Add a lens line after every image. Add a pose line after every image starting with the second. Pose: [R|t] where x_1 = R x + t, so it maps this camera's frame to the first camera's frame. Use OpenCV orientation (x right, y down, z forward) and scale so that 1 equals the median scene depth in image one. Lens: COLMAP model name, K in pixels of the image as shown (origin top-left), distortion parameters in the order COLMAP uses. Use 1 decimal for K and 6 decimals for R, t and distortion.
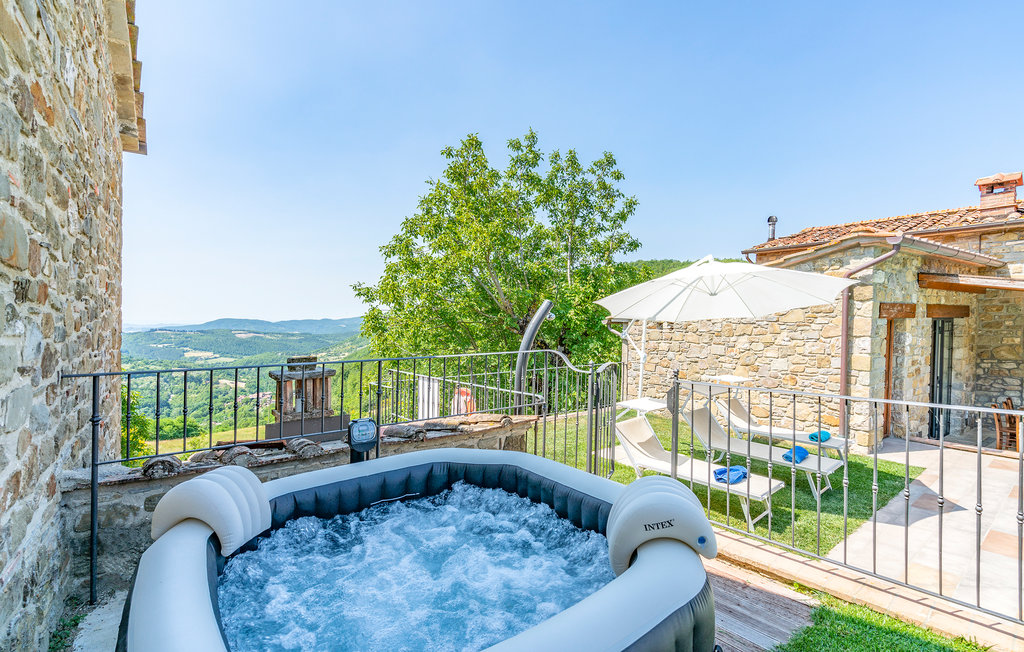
lens RADIAL K [[487.3, 0, 509.3], [0, 487.3, 338.9], [0, 0, 1]] dist [-0.000445, 0.000019]
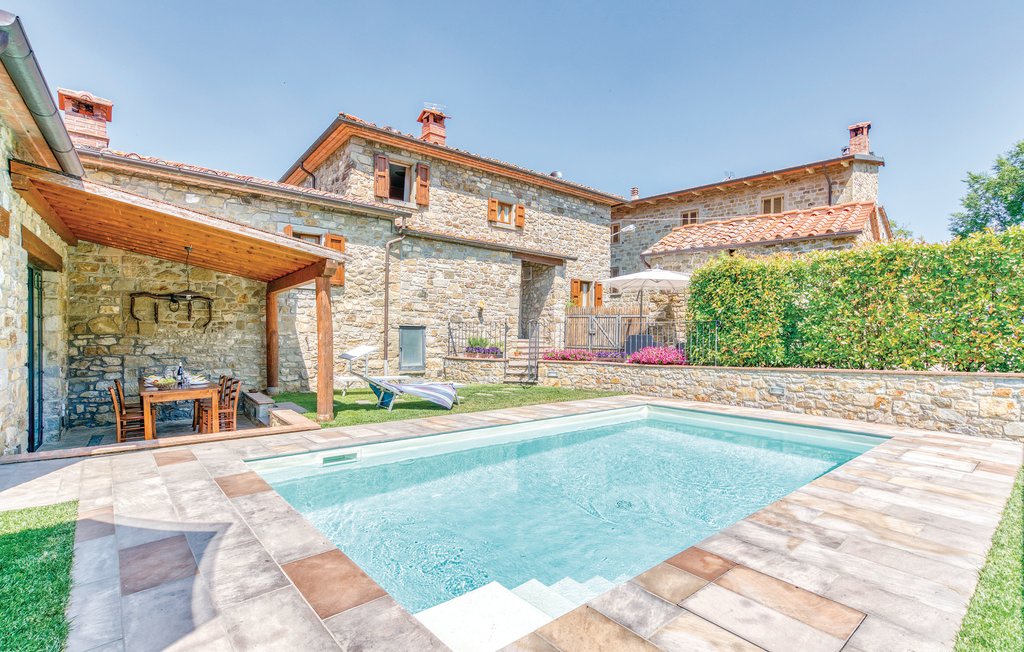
lens RADIAL K [[487.3, 0, 509.3], [0, 487.3, 338.9], [0, 0, 1]] dist [-0.000445, 0.000019]
pose [[-0.016477, -0.011918, 0.999793, 0.214580], [0.045035, 0.998905, 0.012650, 0.070340], [-0.998850, 0.045234, -0.015922, 0.353663]]
